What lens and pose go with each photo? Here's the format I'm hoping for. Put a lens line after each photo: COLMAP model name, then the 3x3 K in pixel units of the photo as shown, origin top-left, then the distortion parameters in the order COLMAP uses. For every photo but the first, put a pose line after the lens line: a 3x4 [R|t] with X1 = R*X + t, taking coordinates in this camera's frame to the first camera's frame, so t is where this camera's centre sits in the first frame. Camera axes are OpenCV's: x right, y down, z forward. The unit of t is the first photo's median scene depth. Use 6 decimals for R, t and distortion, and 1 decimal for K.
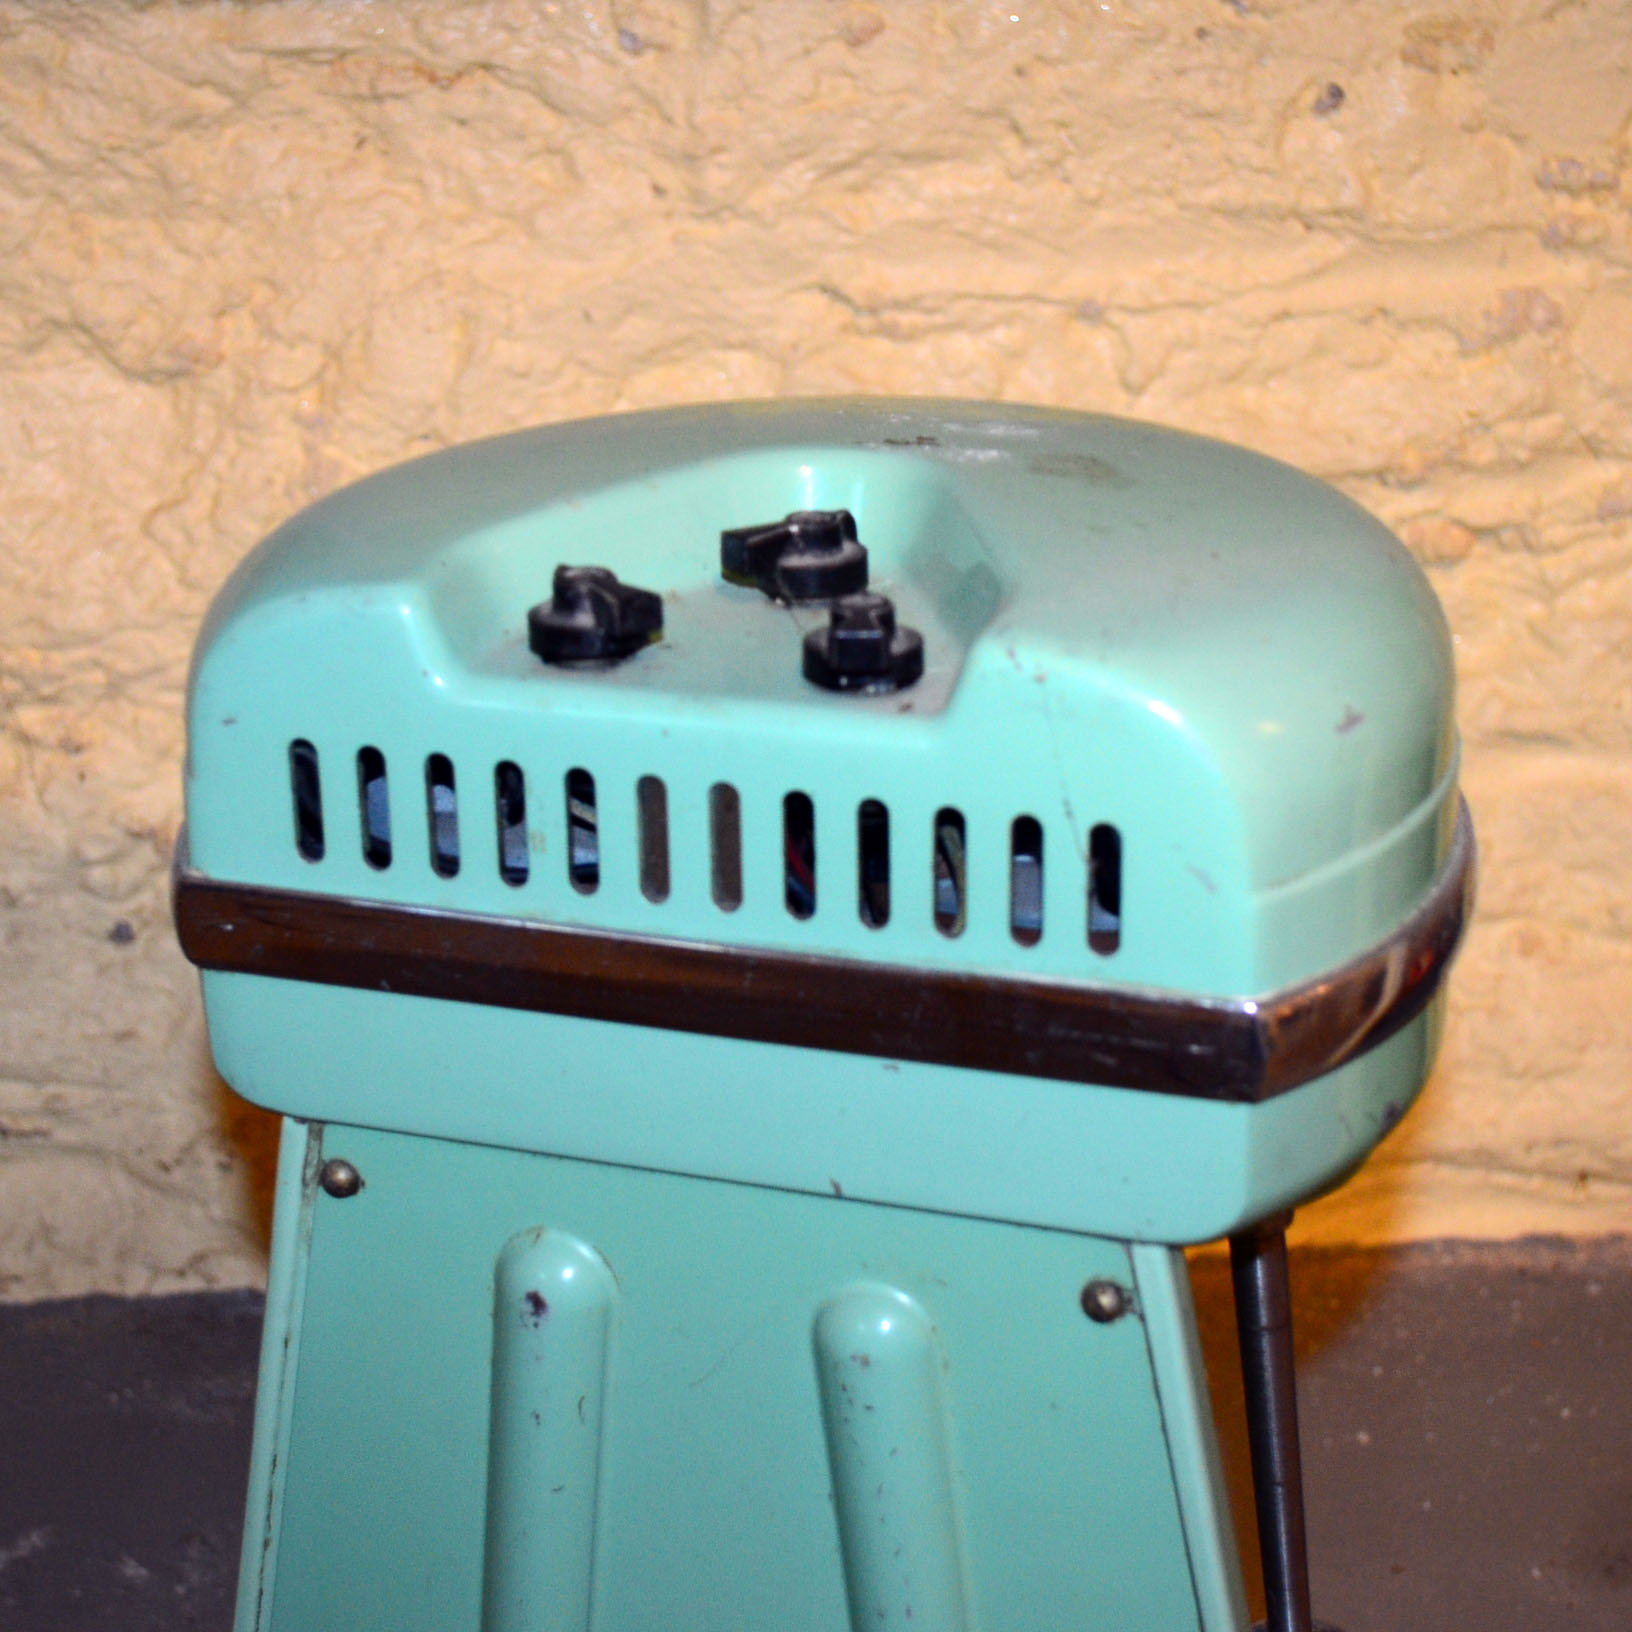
lens RADIAL K [[3139.3, 0, 823.1], [0, 3139.3, 817.3], [0, 0, 1]] dist [-0.044226, 0.000000]
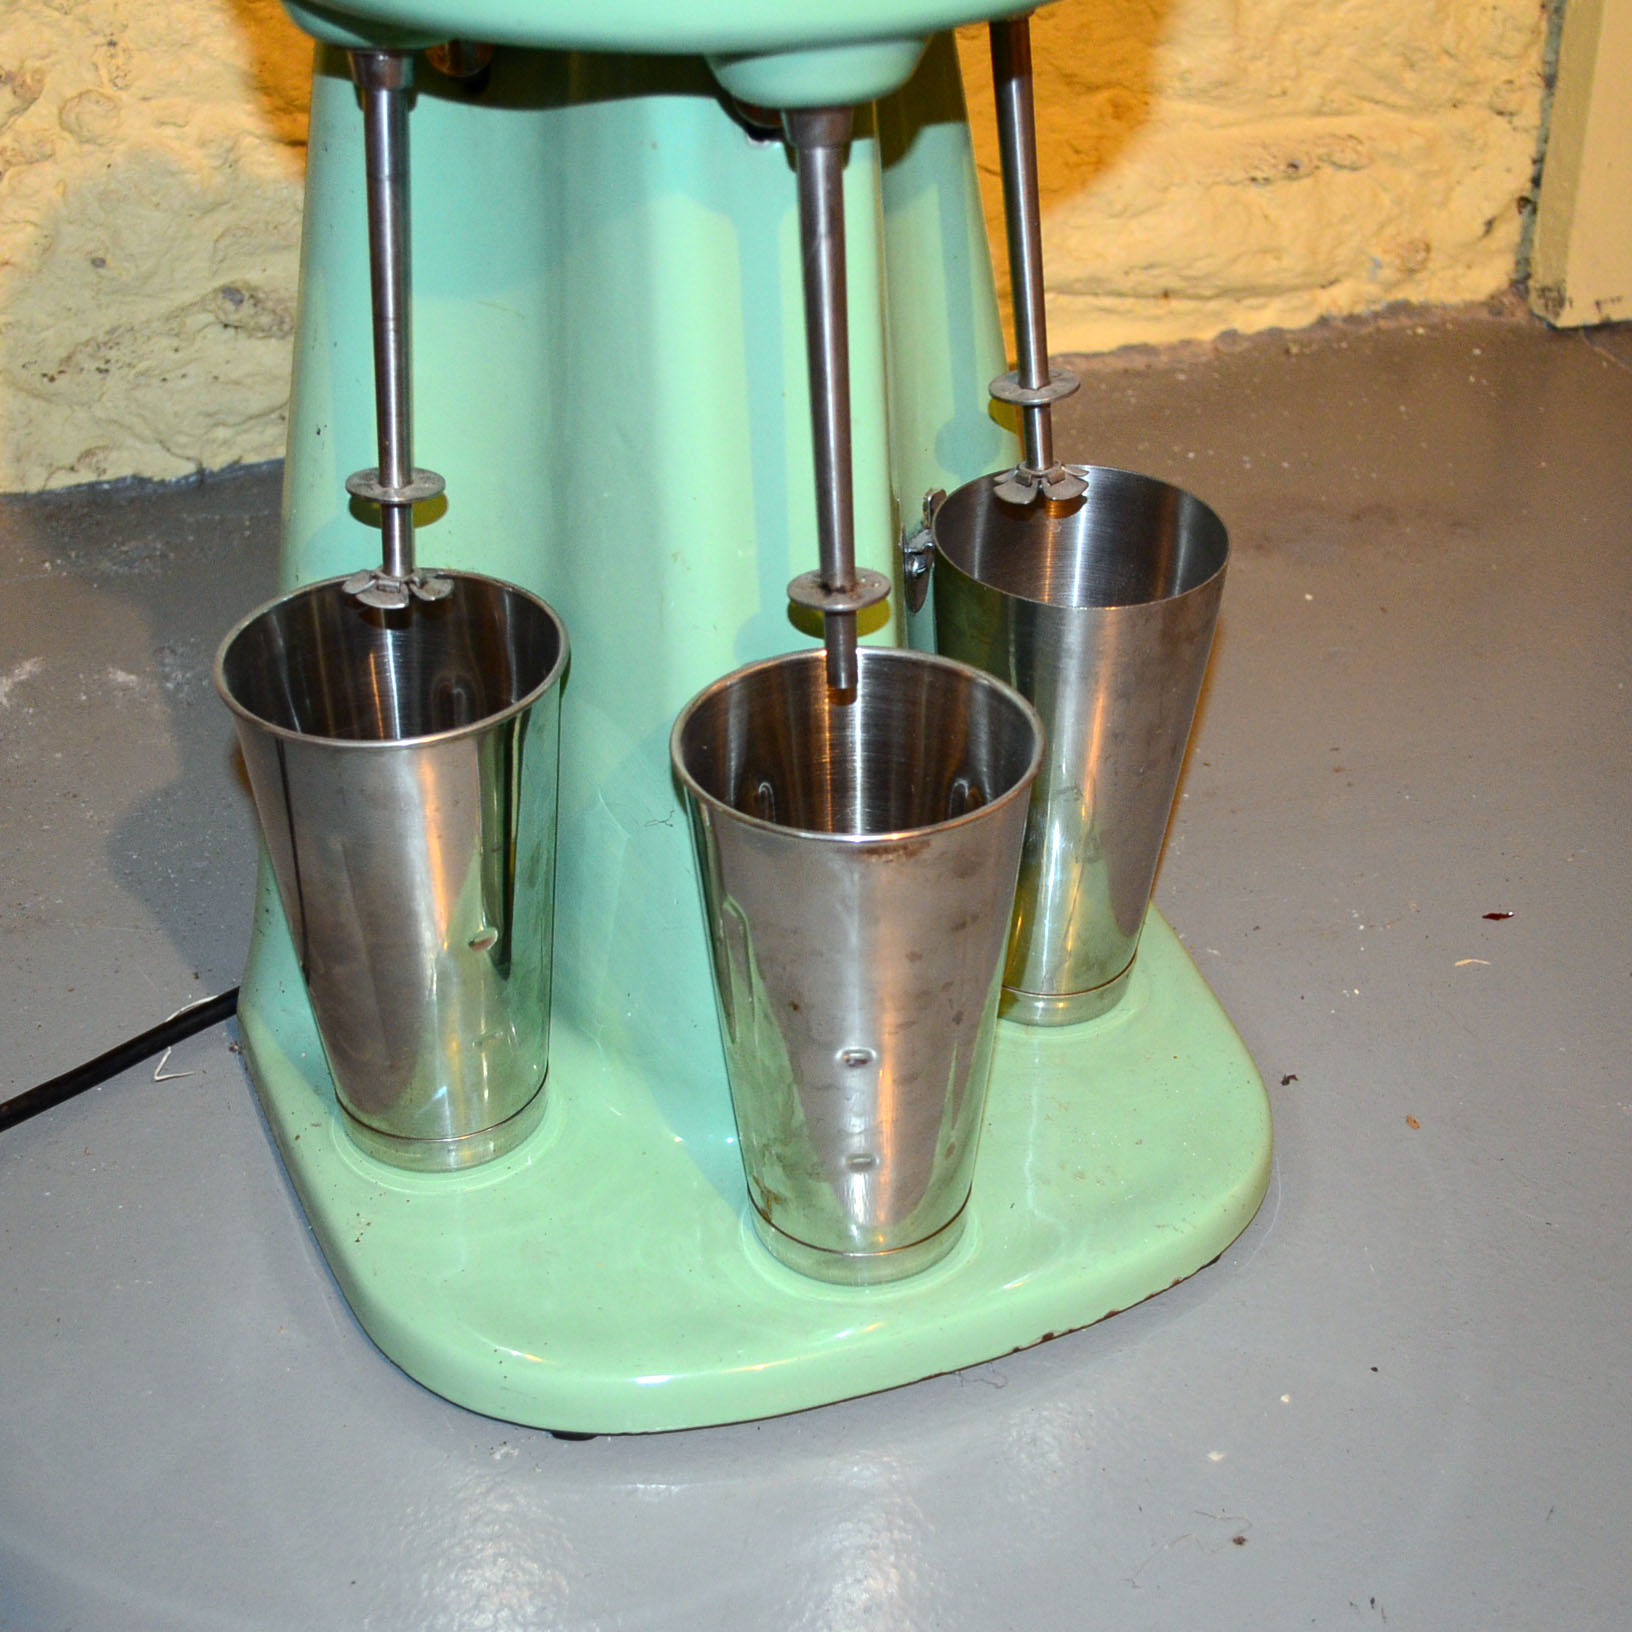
lens RADIAL K [[2522.8, 0, 826.3], [0, 2522.8, 824.5], [0, 0, 1]] dist [-0.020177, 0.000000]
pose [[0.966071, -0.128935, 0.223790, -0.171828], [0.079462, 0.972829, 0.217461, 0.098681], [-0.245748, -0.192299, 0.950068, -0.006816]]
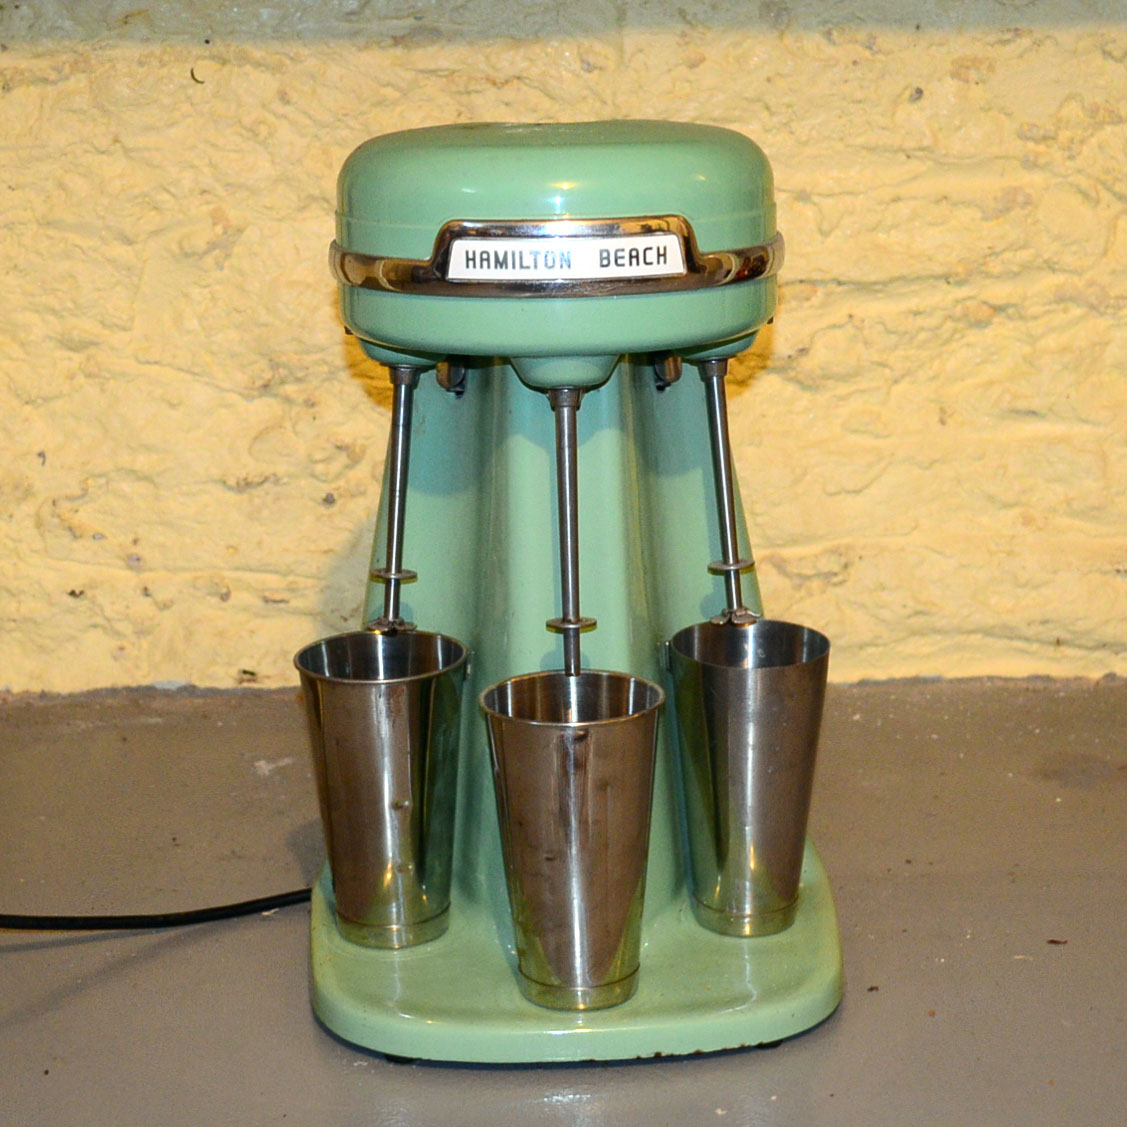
lens RADIAL K [[2313.9, 0, 571.0], [0, 2313.9, 556.6], [0, 0, 1]] dist [-0.061046, 0.000000]
pose [[0.998275, 0.012441, -0.057378, 0.021551], [-0.019380, 0.992338, -0.122025, 0.267208], [0.055420, 0.122926, 0.990867, -0.503599]]
